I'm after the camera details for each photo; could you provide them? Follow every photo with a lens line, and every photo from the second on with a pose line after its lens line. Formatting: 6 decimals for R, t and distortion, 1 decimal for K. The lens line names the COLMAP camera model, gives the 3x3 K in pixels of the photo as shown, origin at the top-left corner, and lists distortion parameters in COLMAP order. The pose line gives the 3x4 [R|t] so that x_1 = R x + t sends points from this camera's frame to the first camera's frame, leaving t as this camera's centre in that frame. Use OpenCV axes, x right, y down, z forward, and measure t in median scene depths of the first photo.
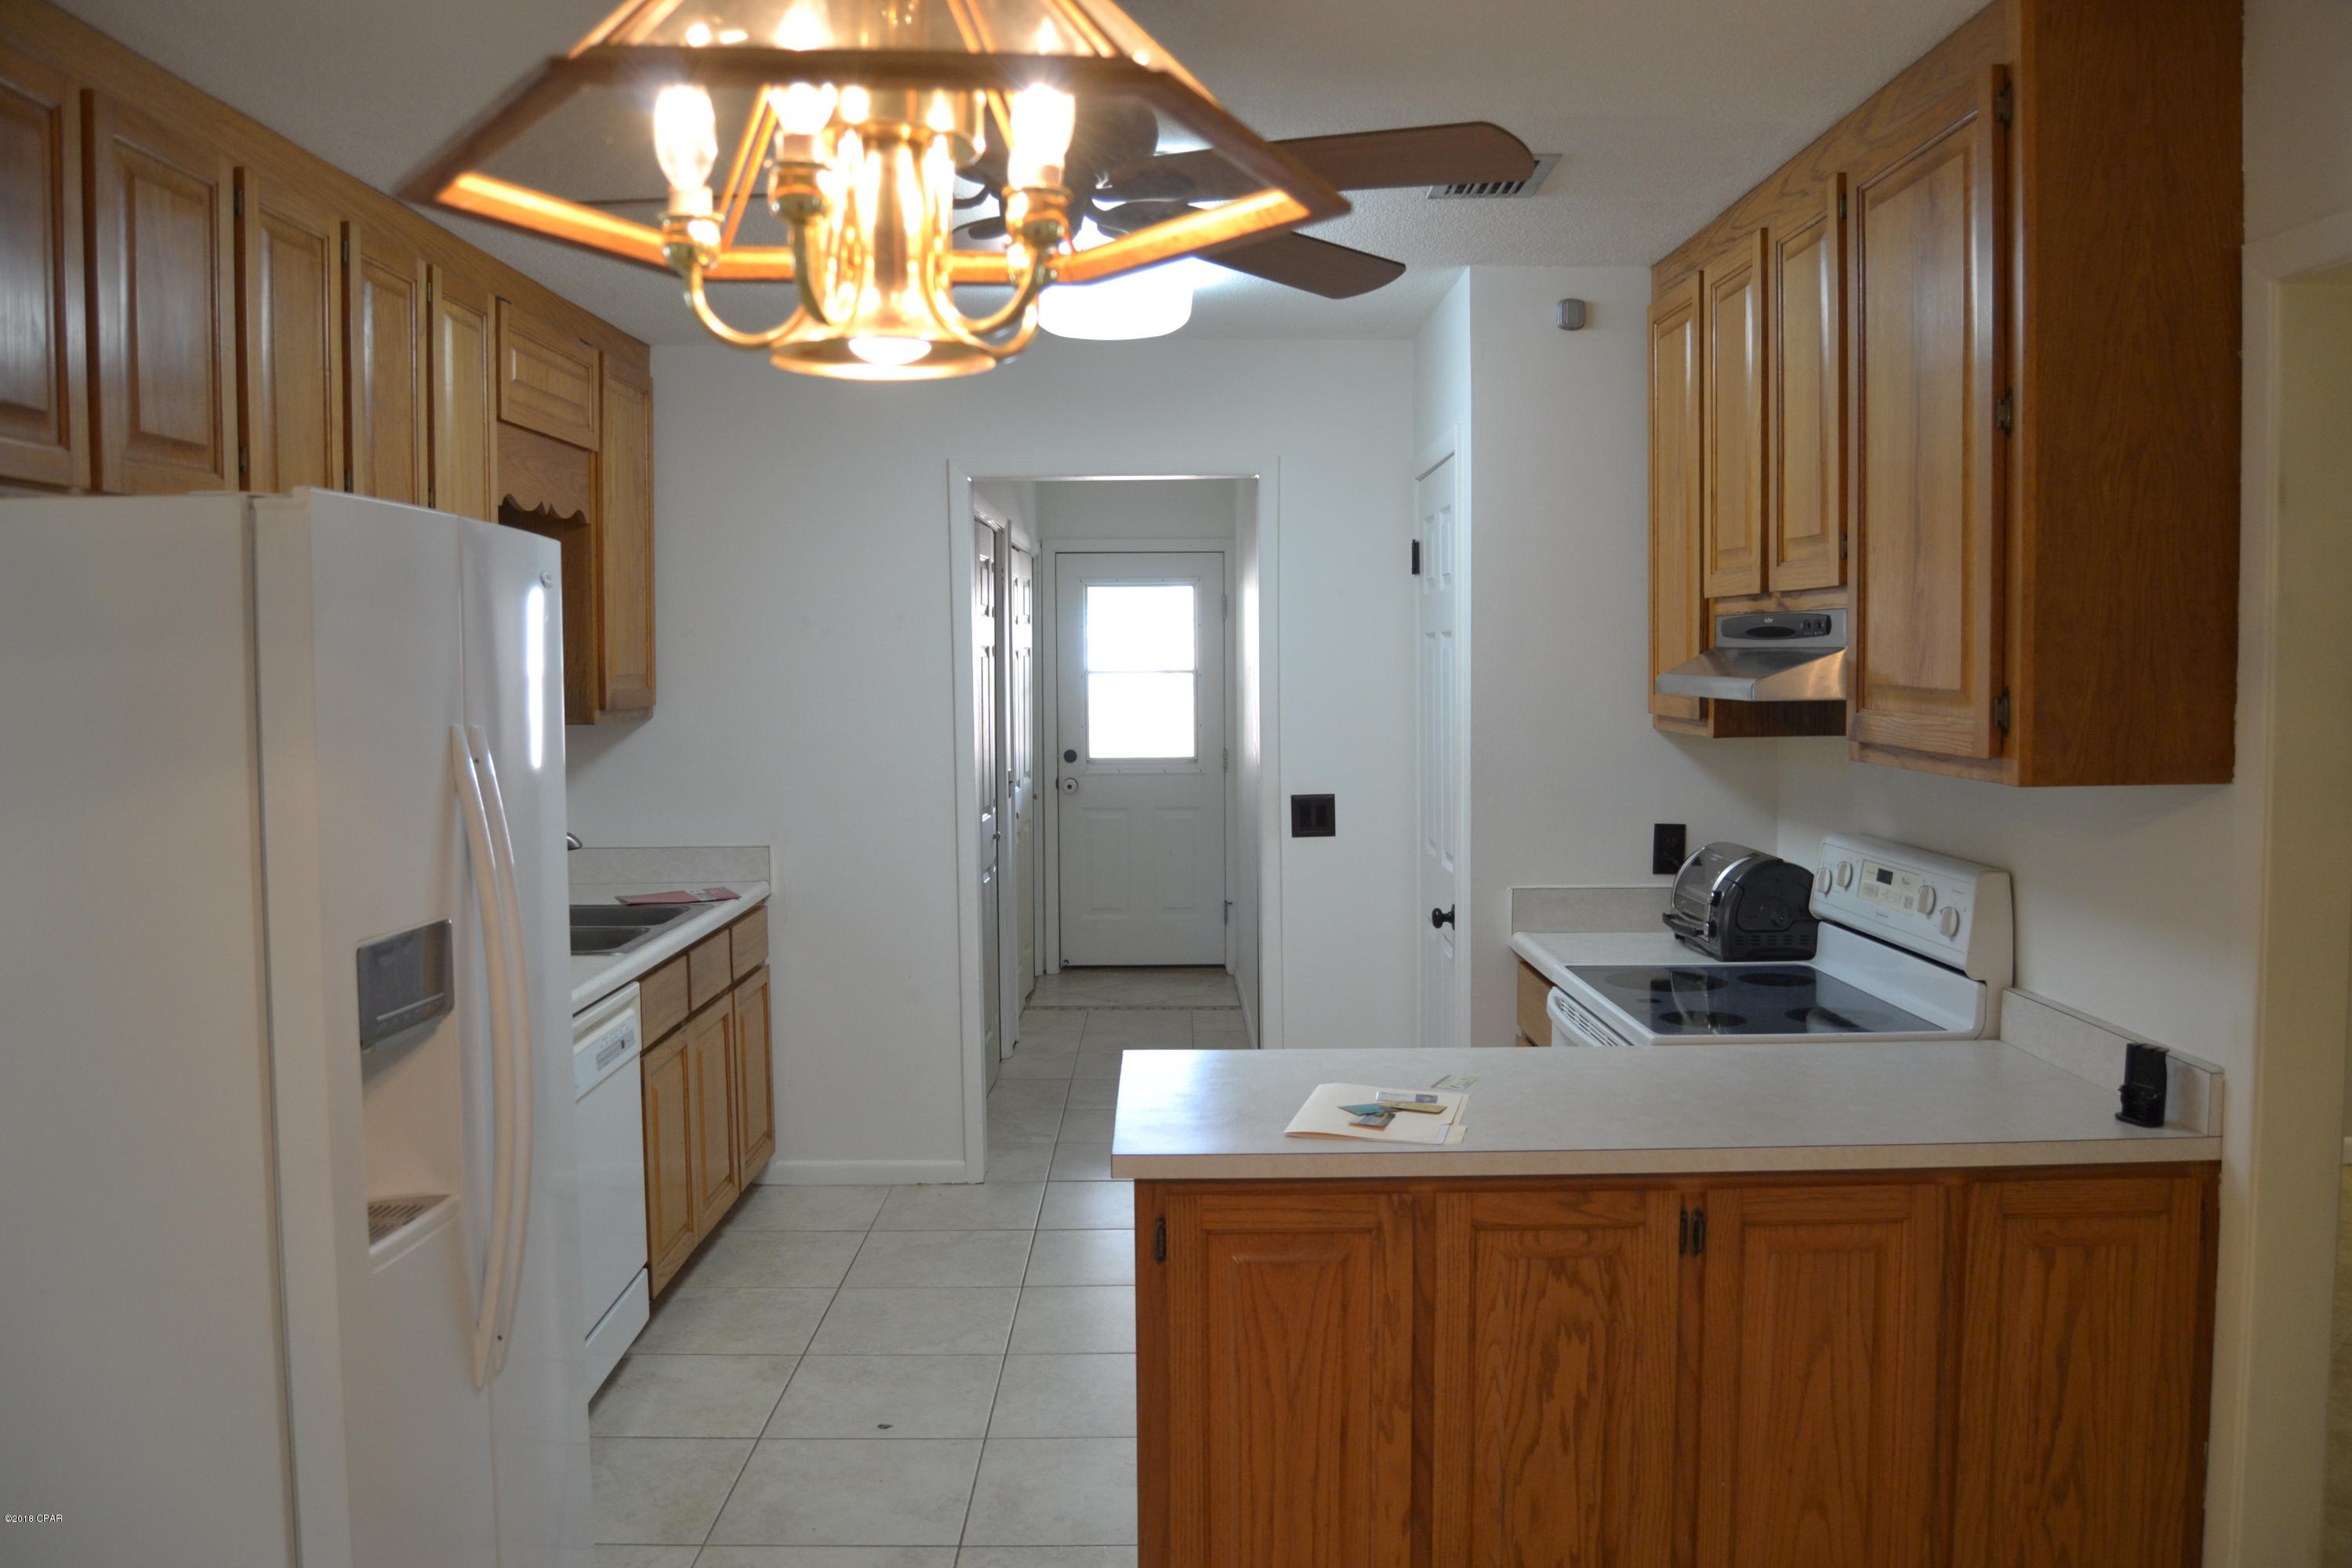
lens RADIAL K [[1840.6, 0, 1168.8], [0, 1840.6, 776.4], [0, 0, 1]] dist [-0.136293, 0.100192]
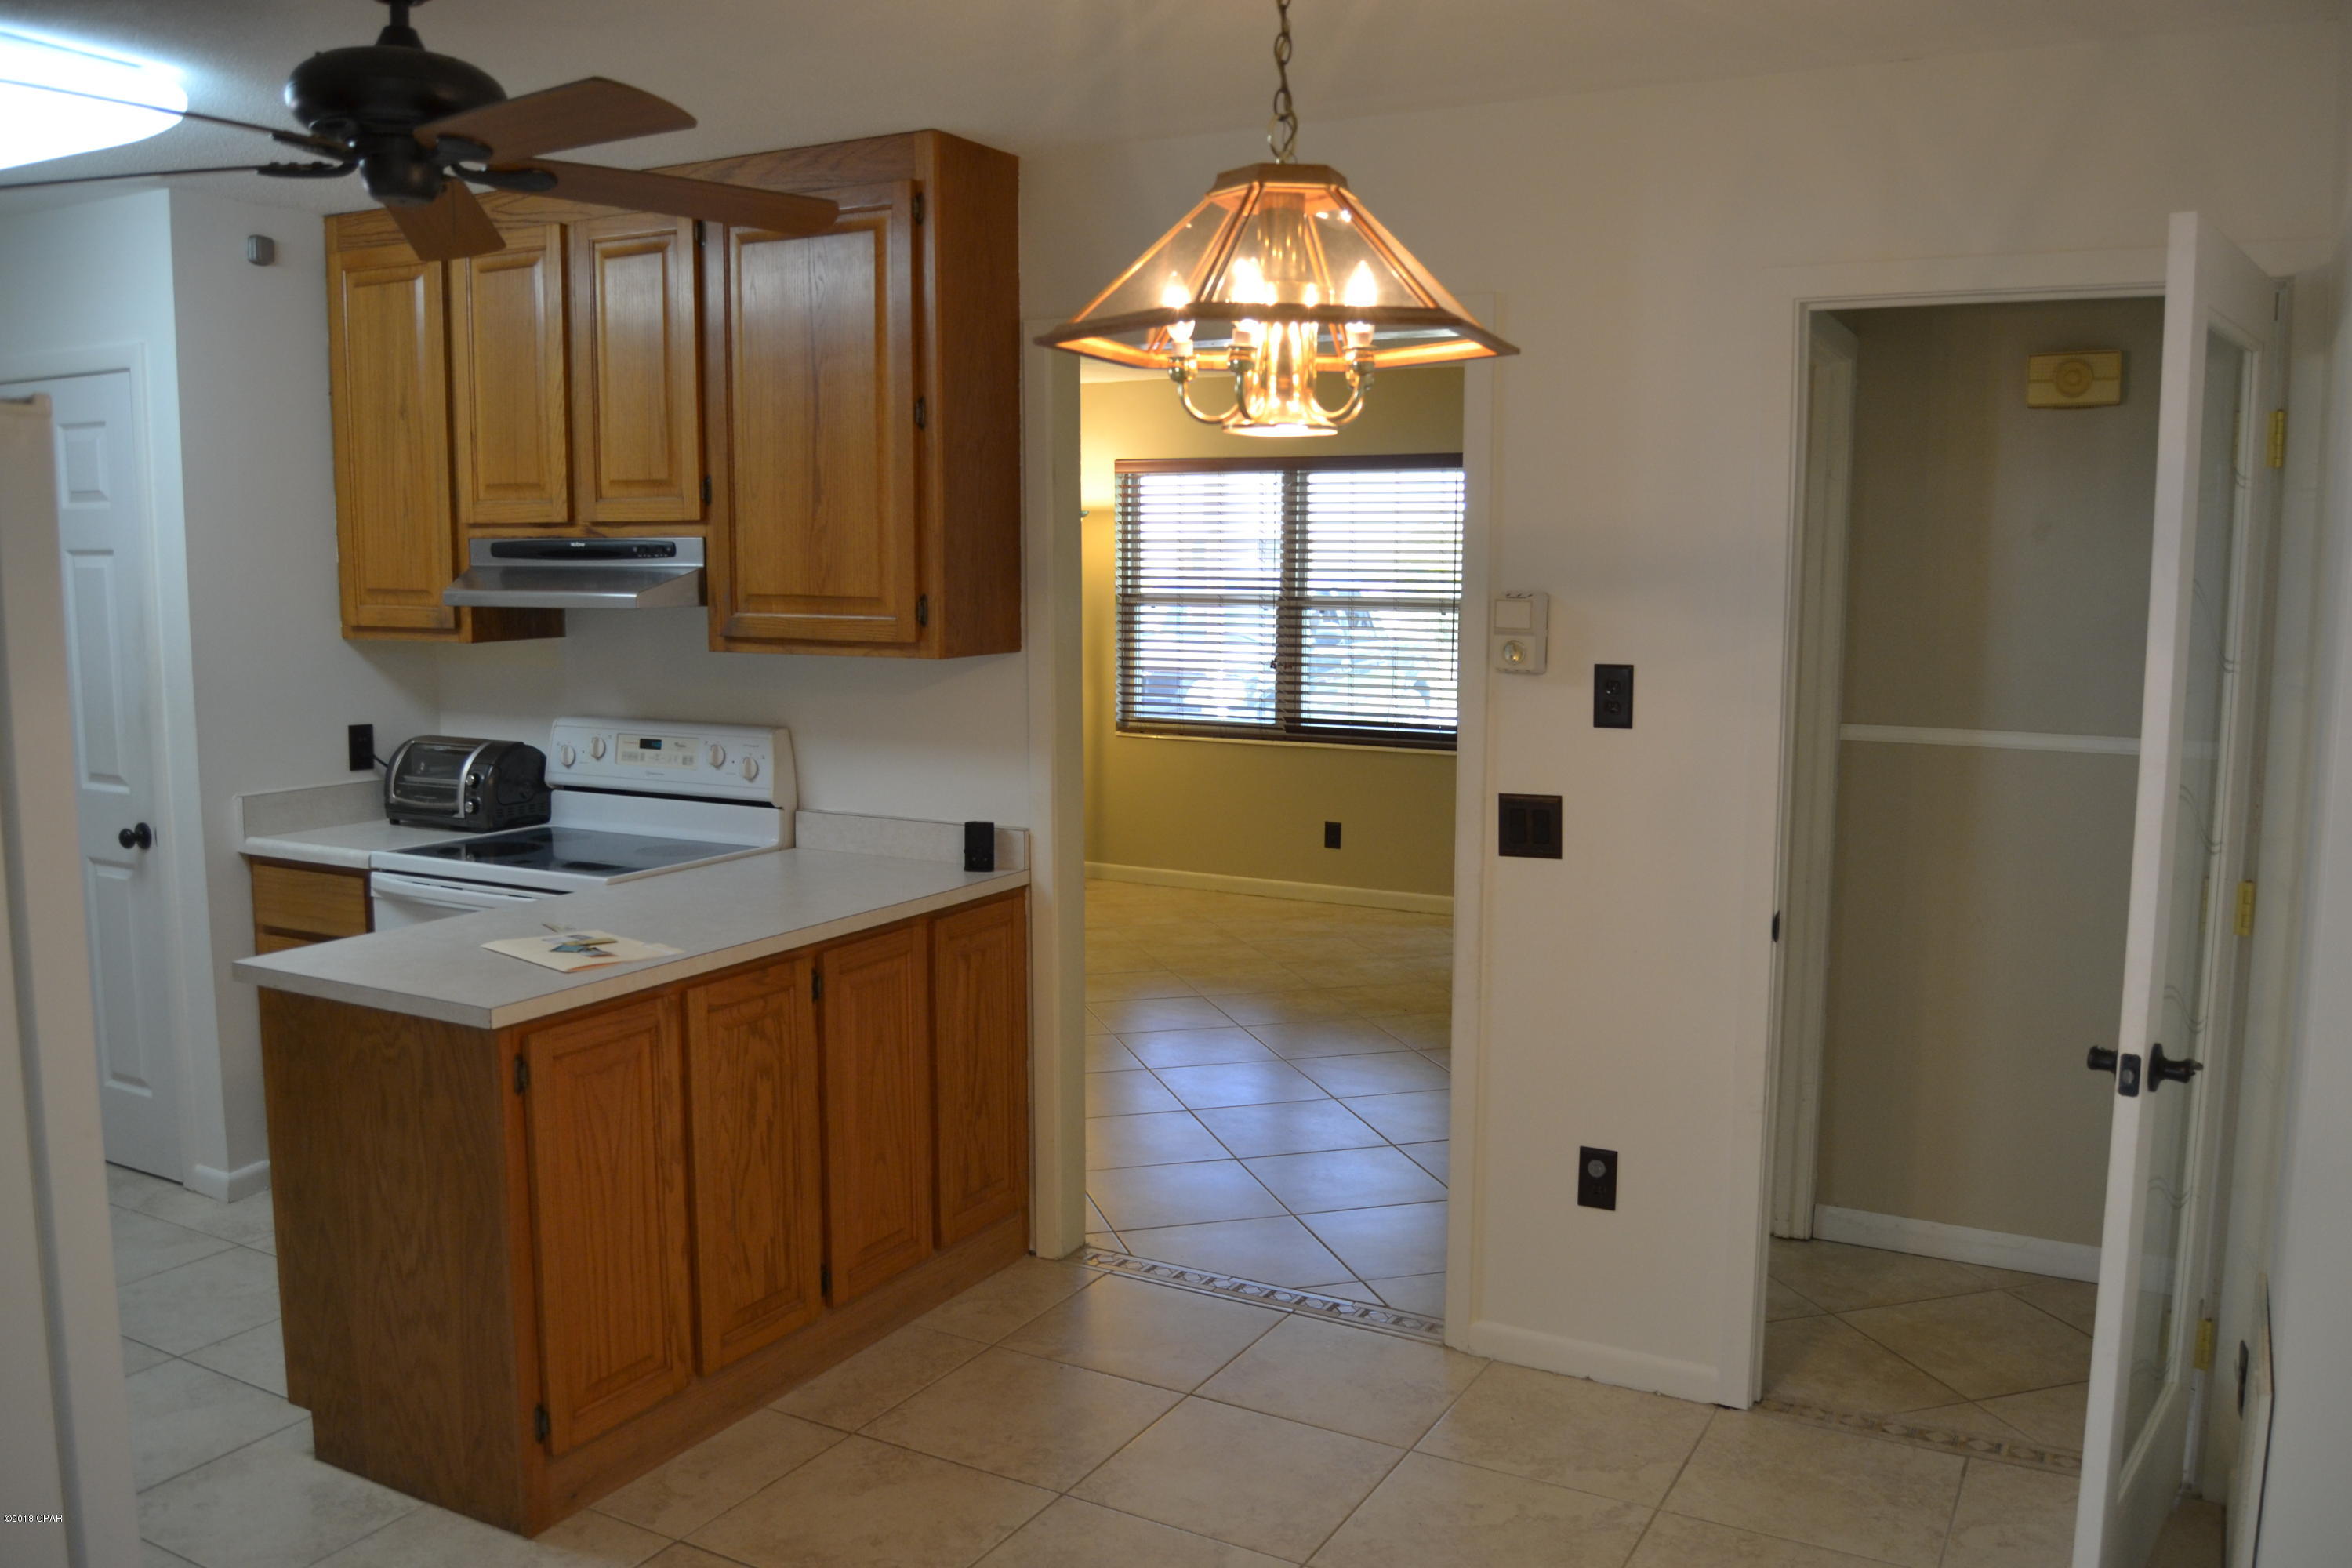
lens RADIAL K [[1840.6, 0, 1168.8], [0, 1840.6, 776.4], [0, 0, 1]] dist [-0.136293, 0.100192]
pose [[0.488825, -0.095625, 0.867125, -0.793307], [0.050471, 0.995409, 0.081320, -0.012196], [-0.870921, 0.004013, 0.491407, 0.057277]]
